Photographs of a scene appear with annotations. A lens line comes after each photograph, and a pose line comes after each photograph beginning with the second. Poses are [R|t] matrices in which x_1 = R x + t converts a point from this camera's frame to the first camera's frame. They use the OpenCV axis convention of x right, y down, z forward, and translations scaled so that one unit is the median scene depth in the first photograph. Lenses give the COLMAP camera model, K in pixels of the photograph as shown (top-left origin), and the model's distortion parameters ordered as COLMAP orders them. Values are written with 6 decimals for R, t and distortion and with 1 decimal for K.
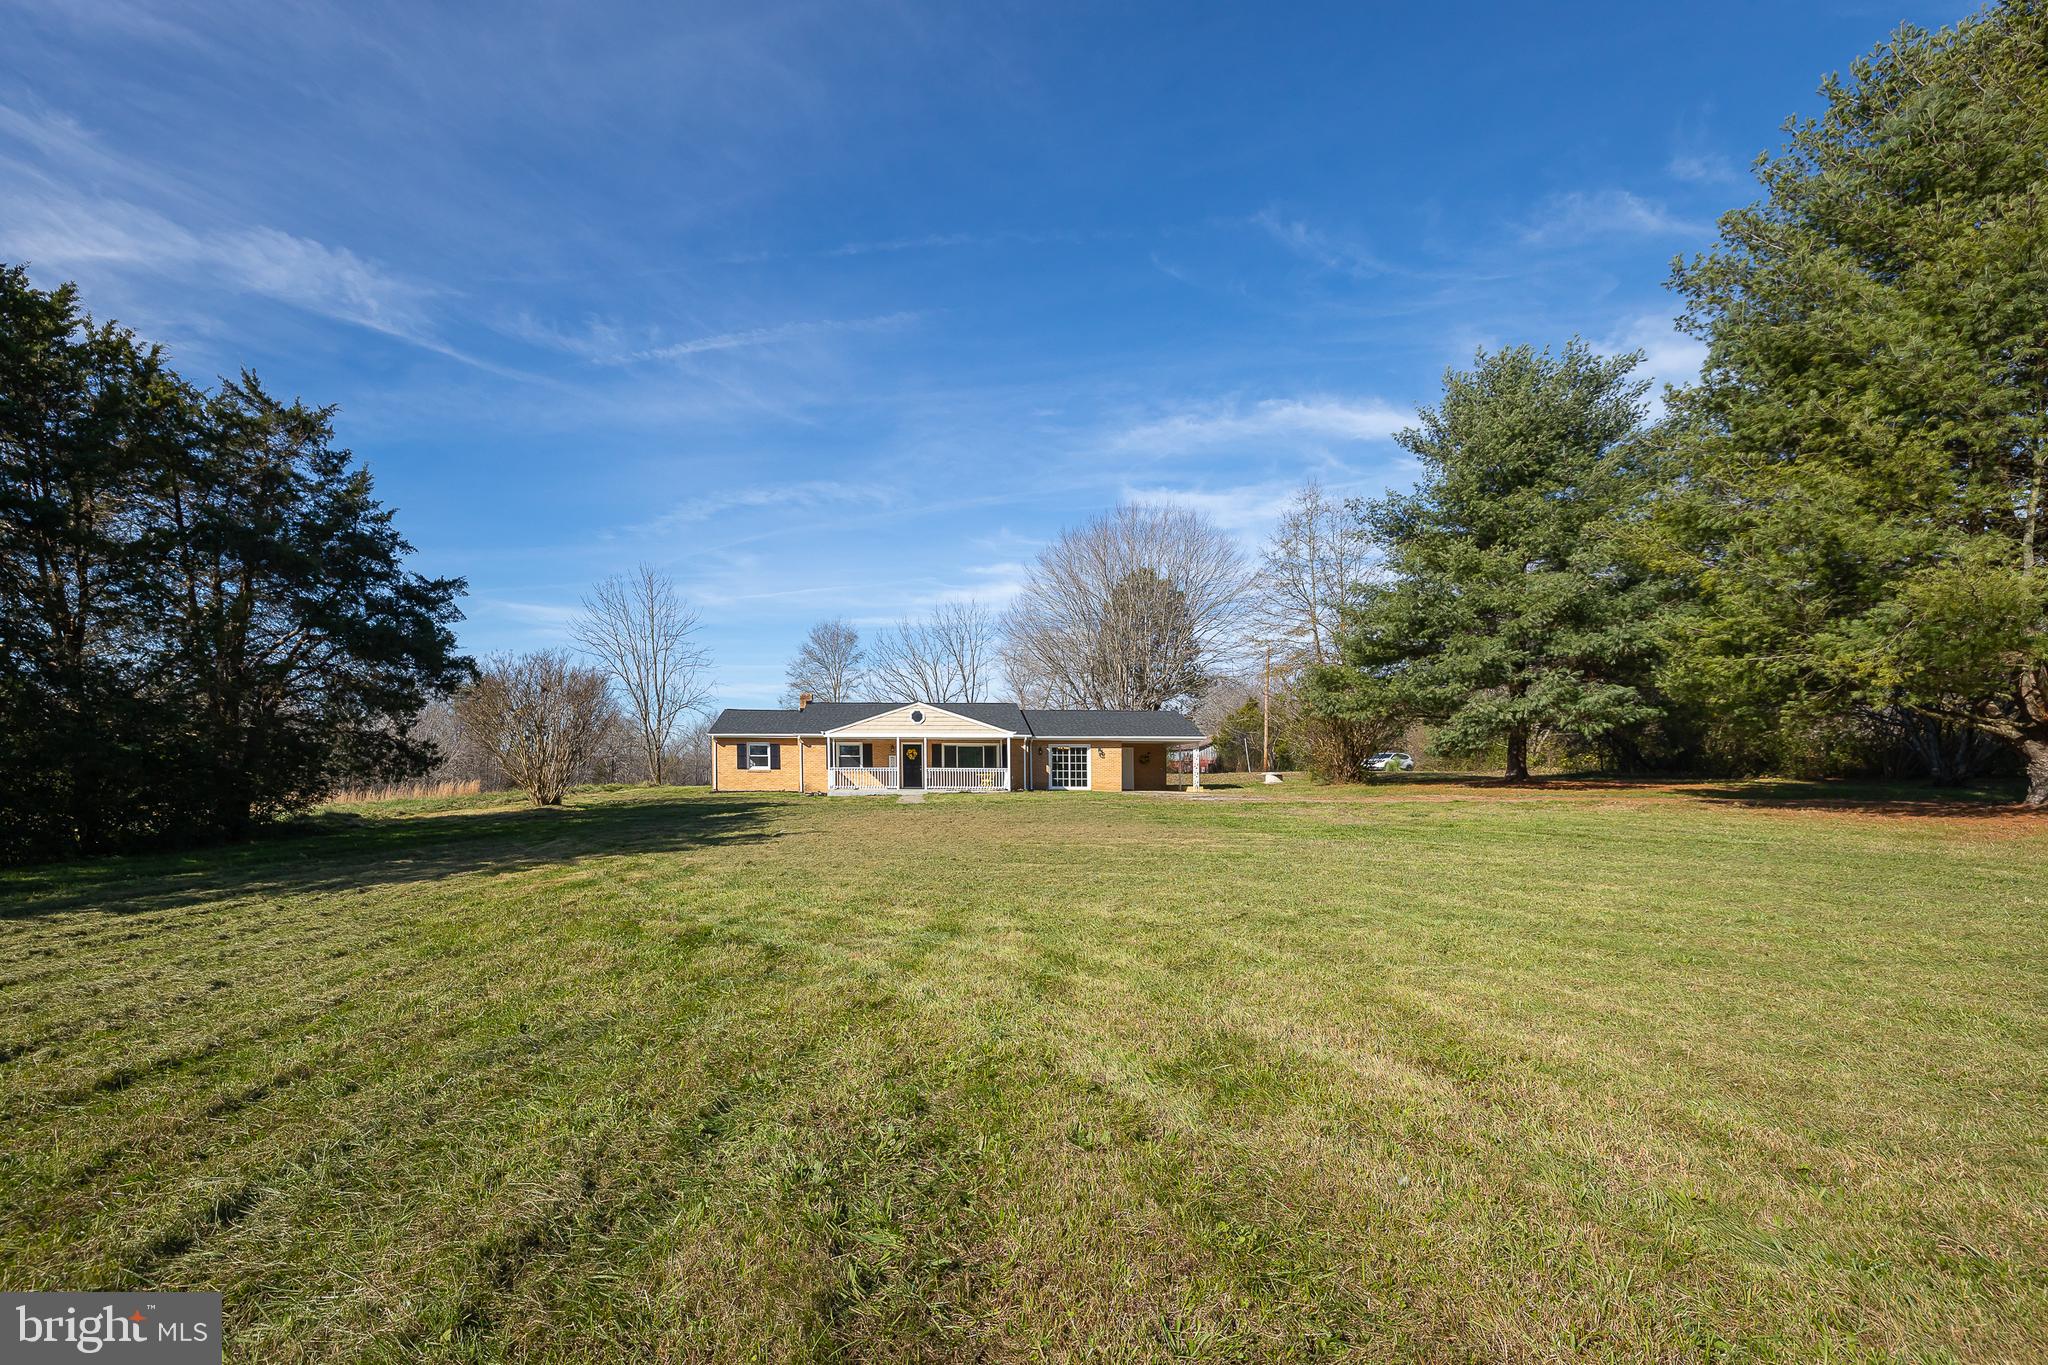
lens RADIAL K [[902.1, 0, 902.5], [0, 902.1, 719.5], [0, 0, 1]] dist [-0.000586, -0.000048]
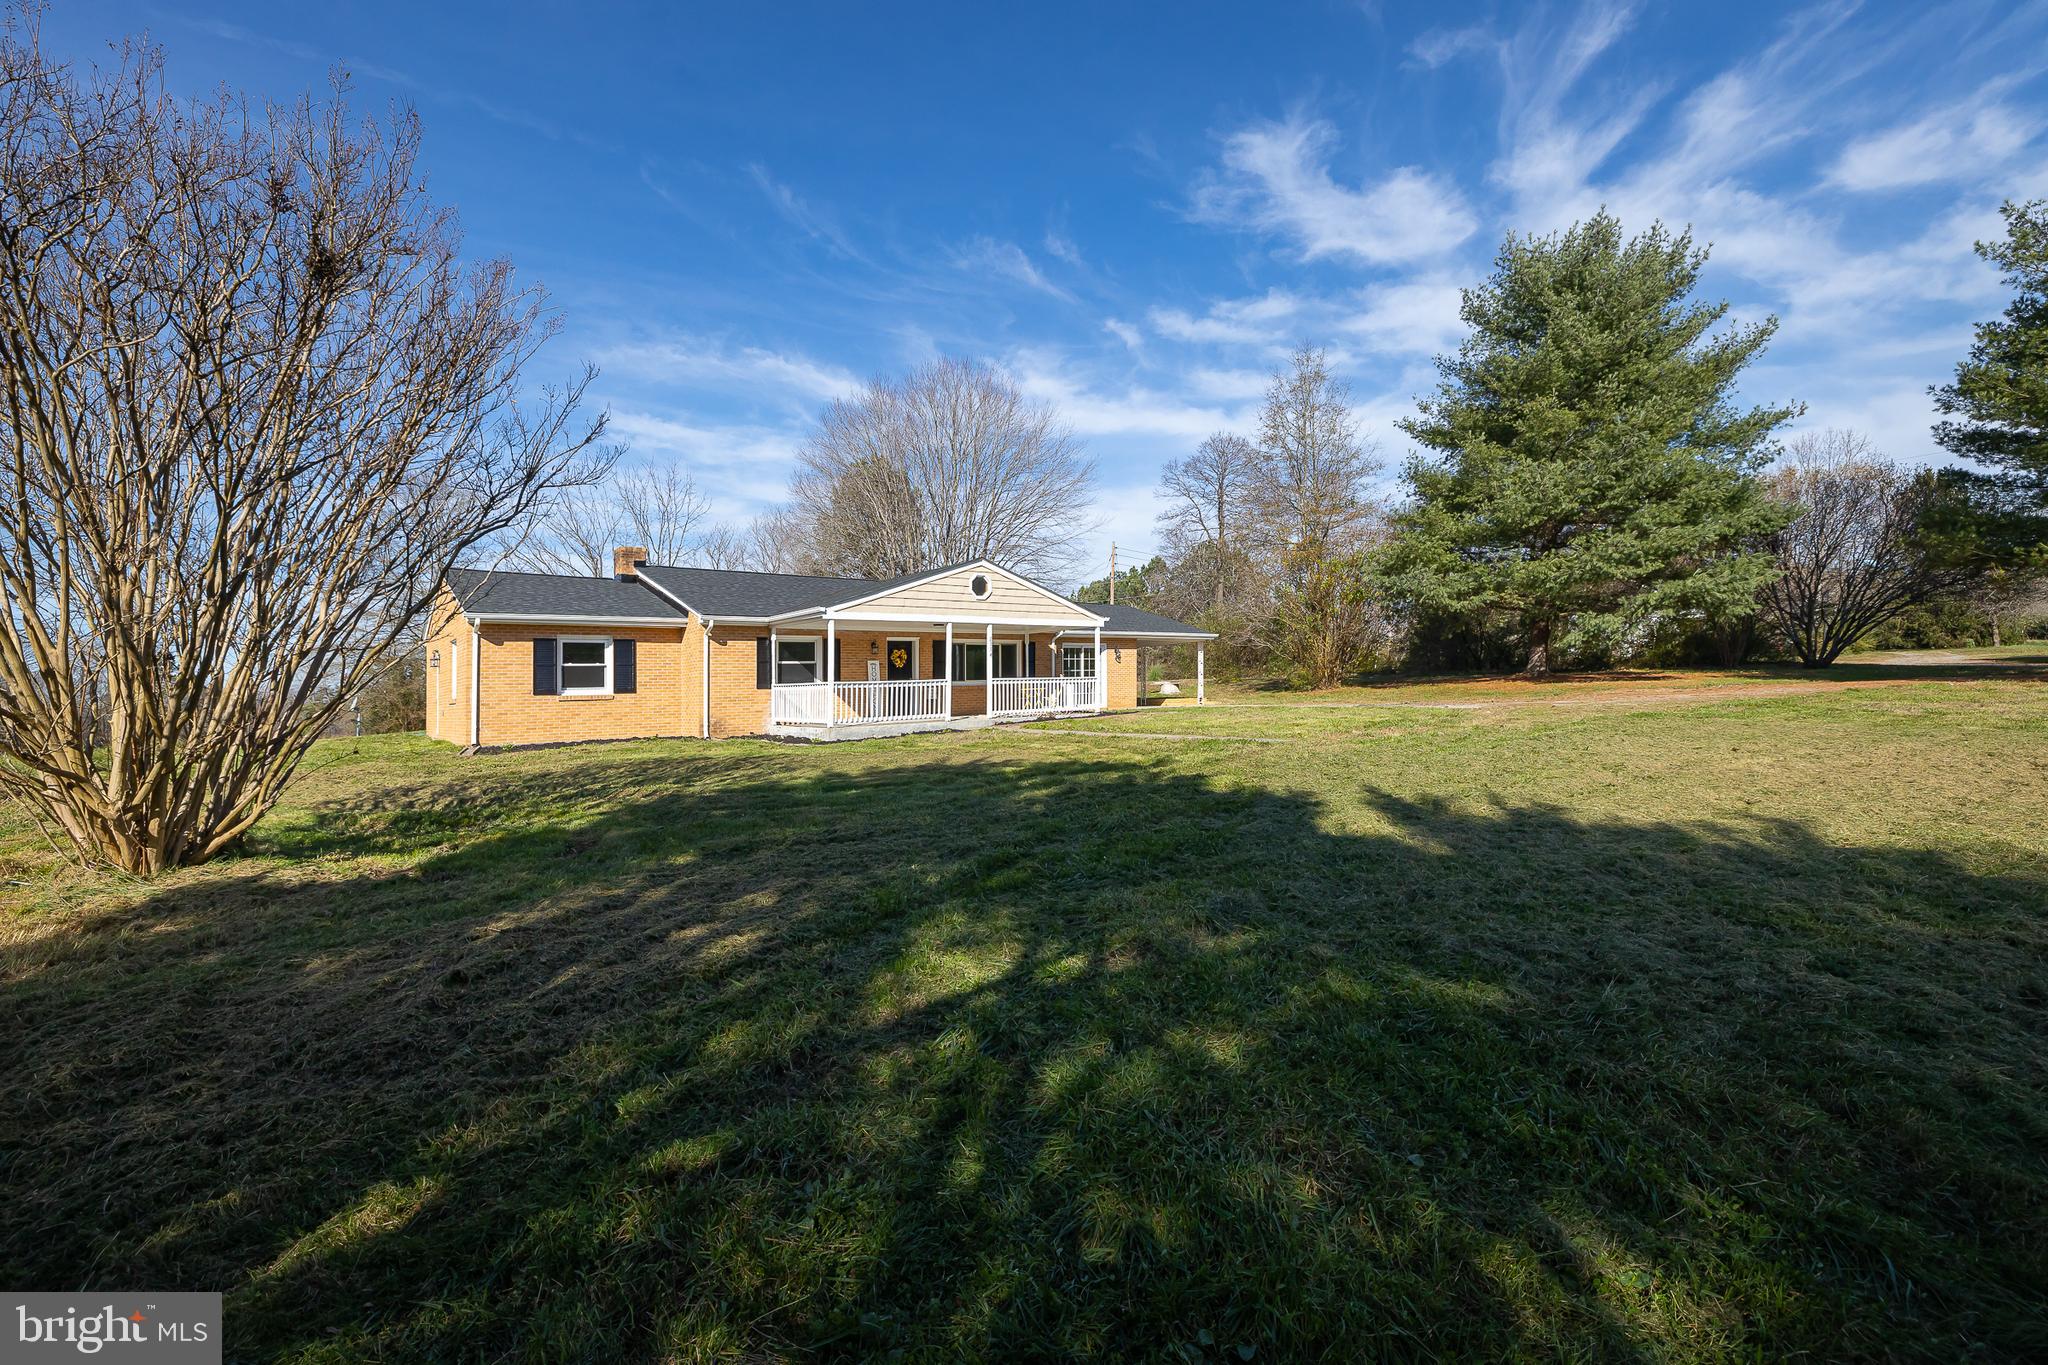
lens RADIAL K [[855.1, 0, 1023.2], [0, 855.1, 671.7], [0, 0, 1]] dist [0.000302, -0.001038]
pose [[0.760850, -0.013713, 0.648783, -0.278358], [-0.003035, 0.999691, 0.024689, 0.033263], [-0.648921, -0.020753, 0.760573, 0.531099]]
